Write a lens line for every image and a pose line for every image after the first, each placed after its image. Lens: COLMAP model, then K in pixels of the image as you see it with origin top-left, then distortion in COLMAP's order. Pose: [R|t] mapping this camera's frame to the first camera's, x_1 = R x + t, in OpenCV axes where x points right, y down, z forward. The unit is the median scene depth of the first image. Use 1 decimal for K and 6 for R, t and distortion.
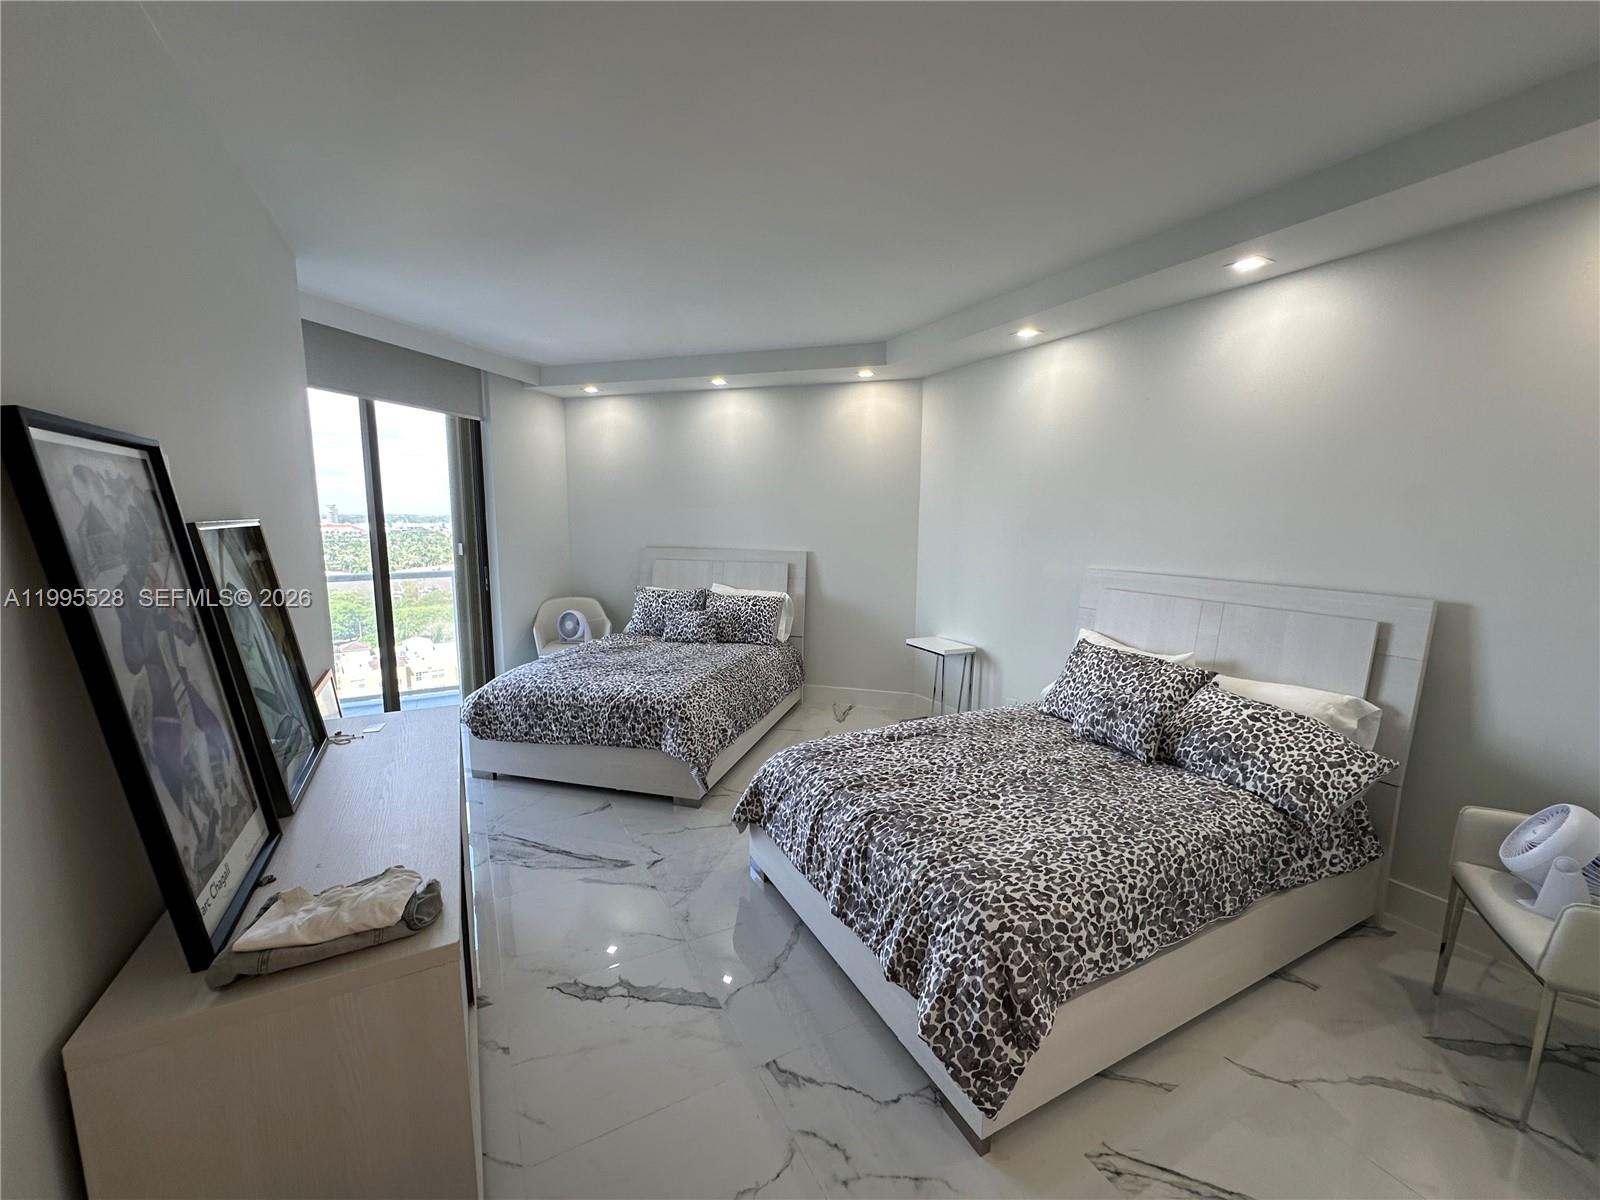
lens RADIAL K [[637.4, 0, 800.0], [0, 637.4, 600.0], [0, 0, 1]] dist [-0.002462, 0.000497]
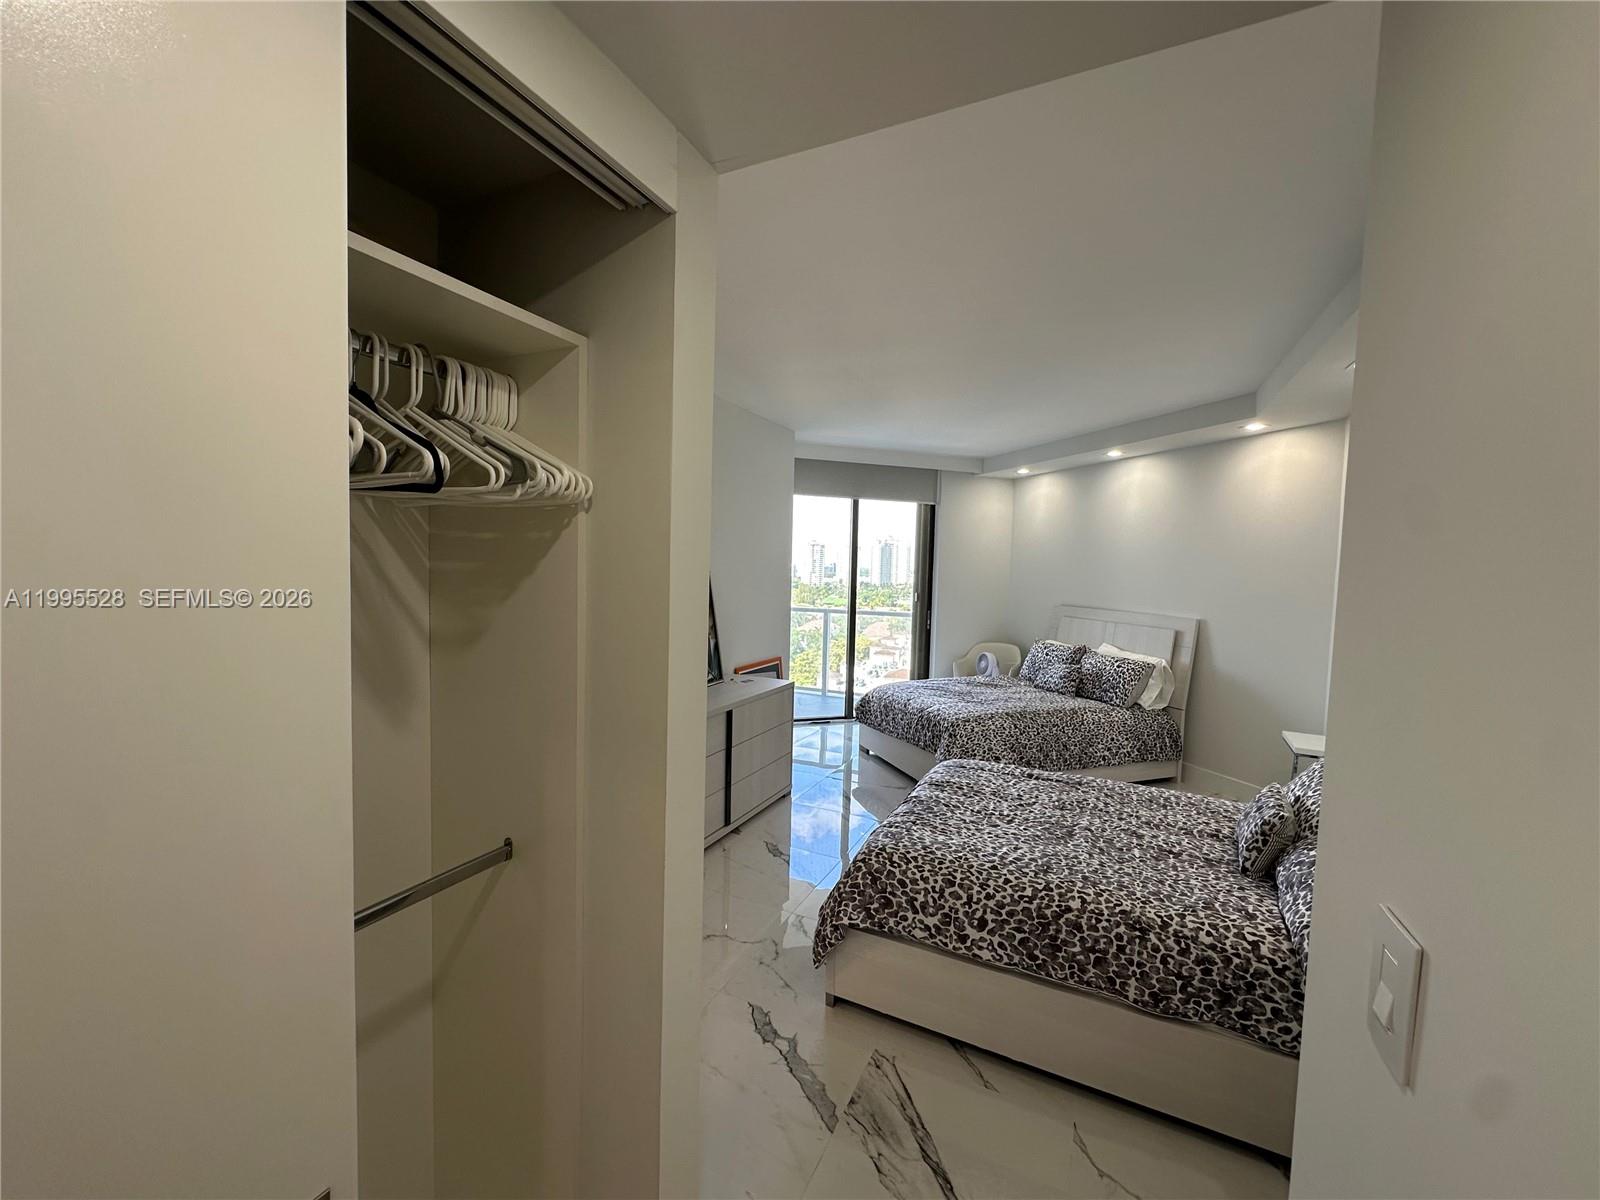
lens RADIAL K [[637.4, 0, 800.0], [0, 637.4, 600.0], [0, 0, 1]] dist [-0.002462, 0.000497]
pose [[0.585080, 0.053313, -0.809222, 0.909762], [-0.128376, 0.991344, -0.027506, -0.007819], [0.800751, 0.119978, 0.586859, -0.021223]]
